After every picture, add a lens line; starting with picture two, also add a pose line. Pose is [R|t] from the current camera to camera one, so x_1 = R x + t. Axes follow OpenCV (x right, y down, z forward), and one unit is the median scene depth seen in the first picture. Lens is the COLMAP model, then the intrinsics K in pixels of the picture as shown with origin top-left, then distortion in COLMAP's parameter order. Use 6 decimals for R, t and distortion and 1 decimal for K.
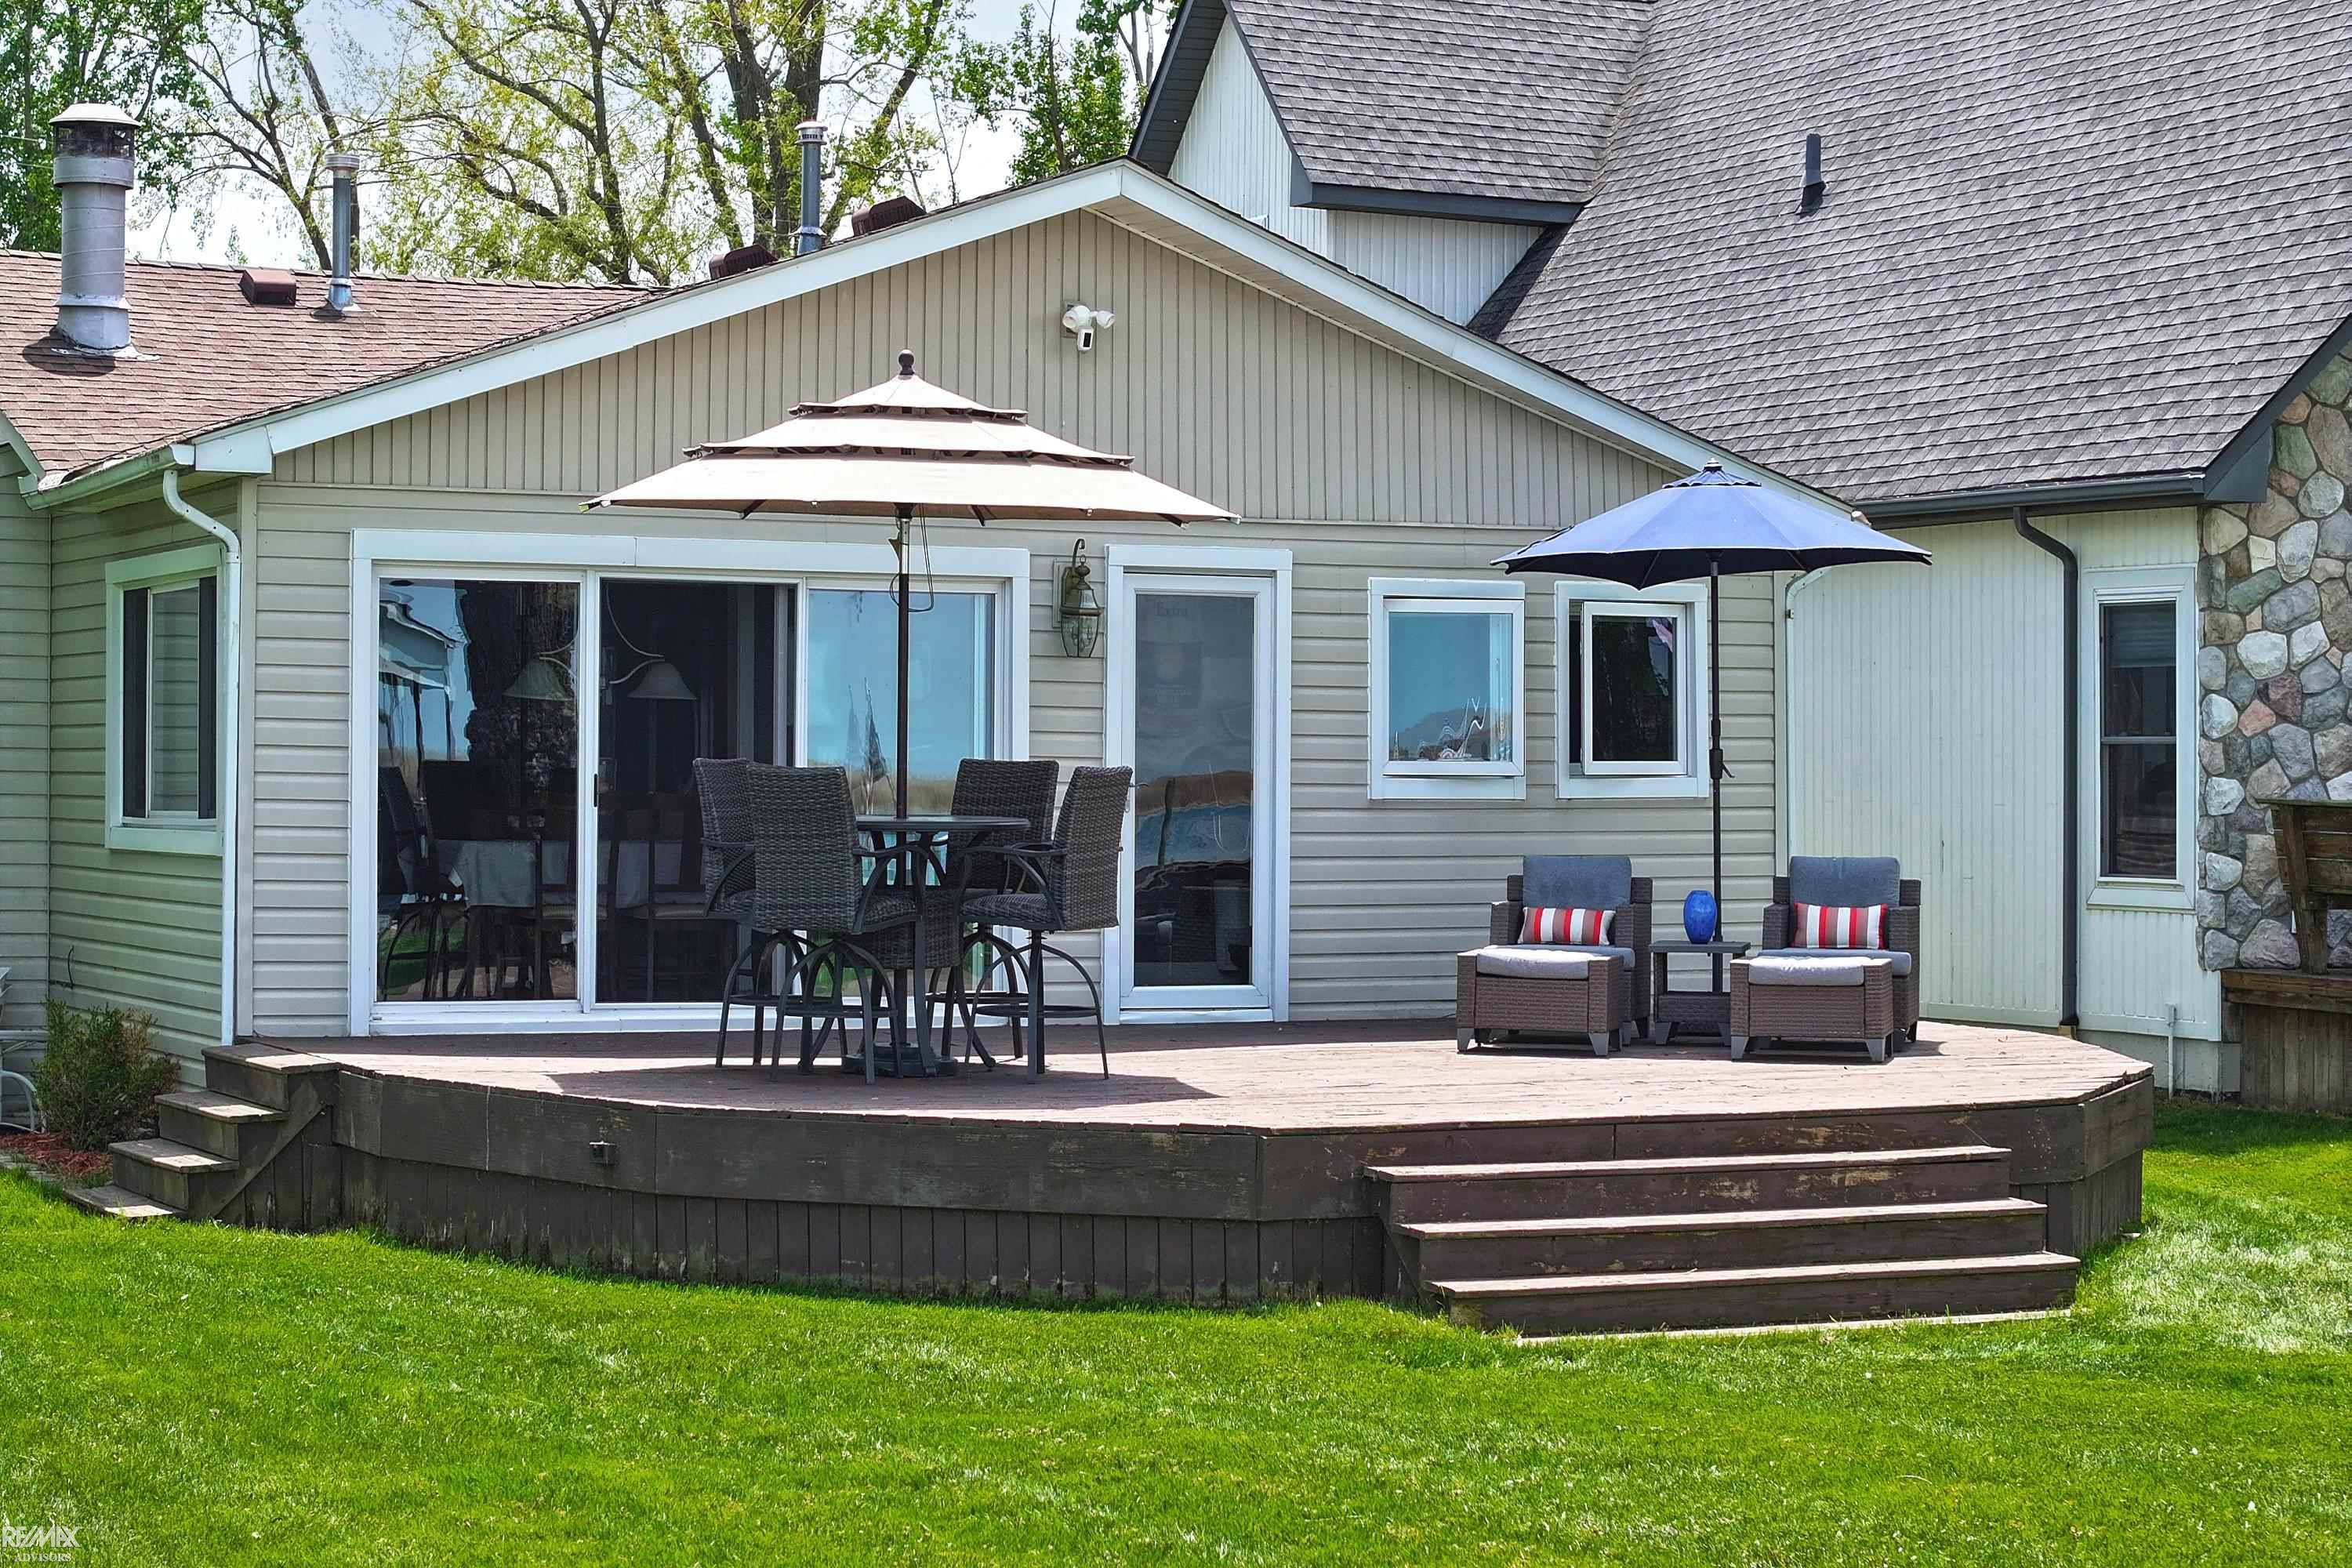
lens RADIAL K [[4813.3, 0, 1179.0], [0, 4813.3, 786.3], [0, 0, 1]] dist [-0.165246, 0.000000]
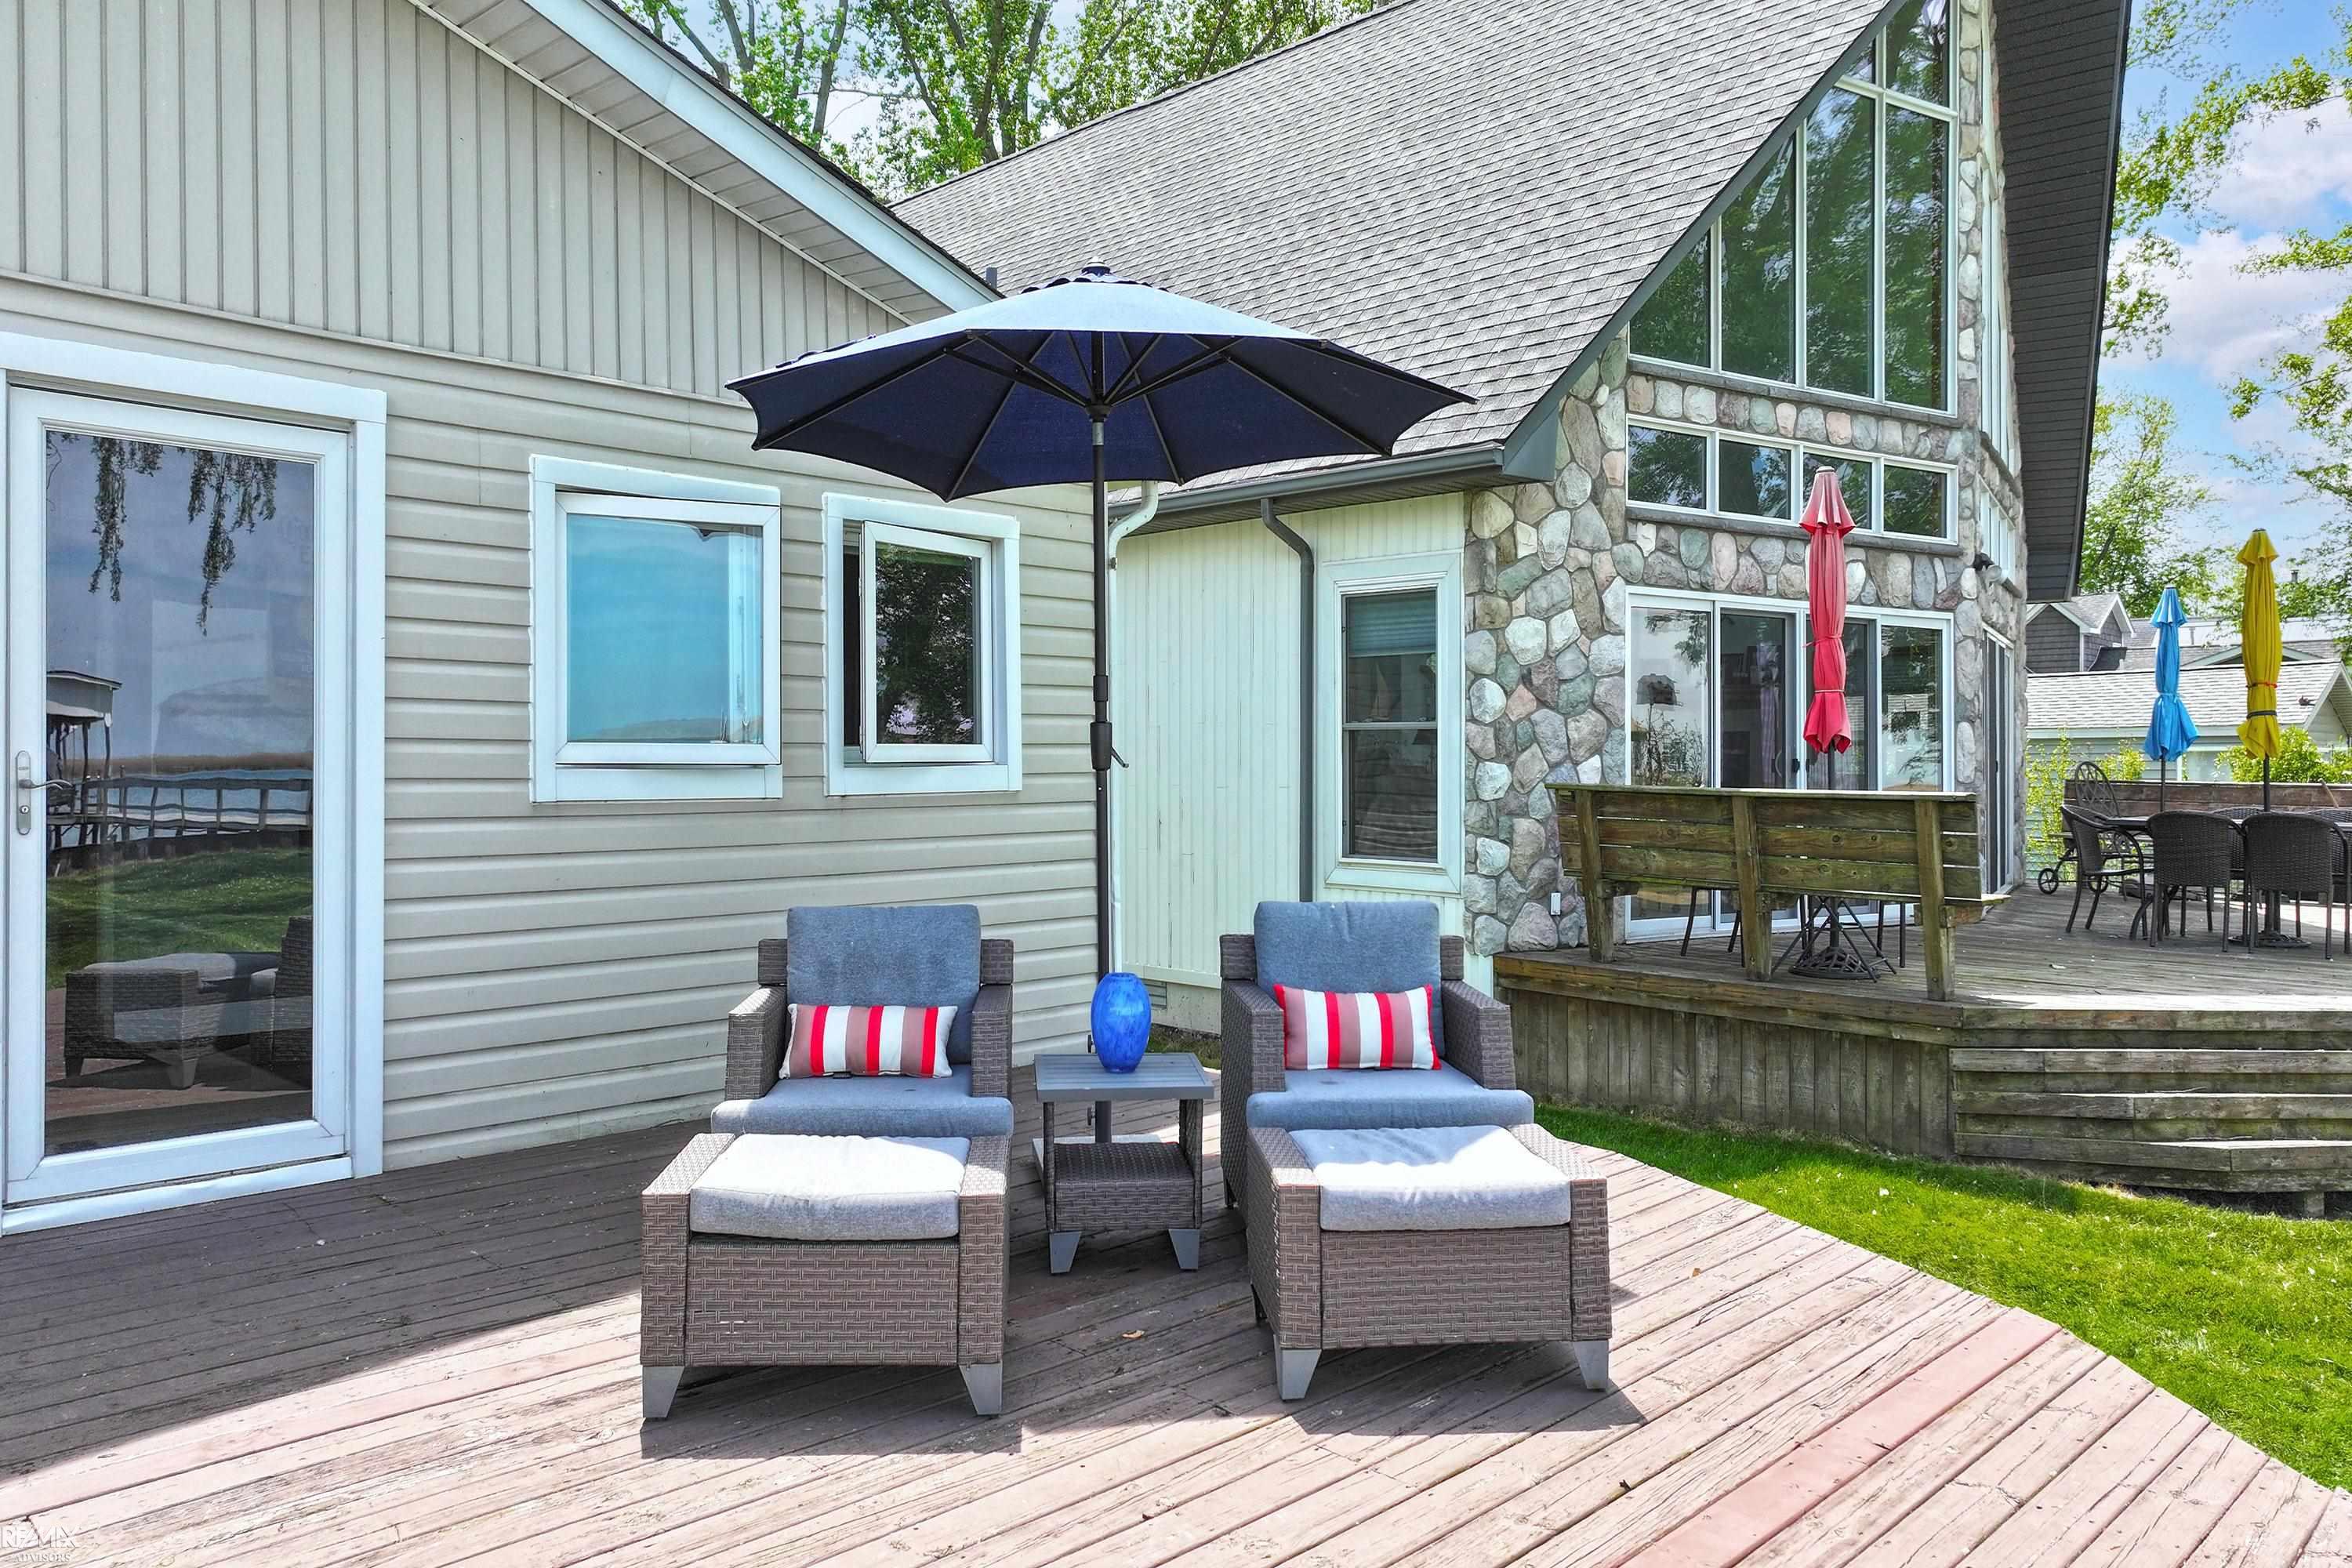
lens RADIAL K [[1657.6, 0, 1182.9], [0, 1657.6, 764.6], [0, 0, 1]] dist [0.001255, 0.020872]
pose [[0.947384, -0.003391, 0.320082, 0.046843], [0.002930, 0.999994, 0.001921, -0.002242], [-0.320087, -0.000882, 0.947388, 0.703525]]
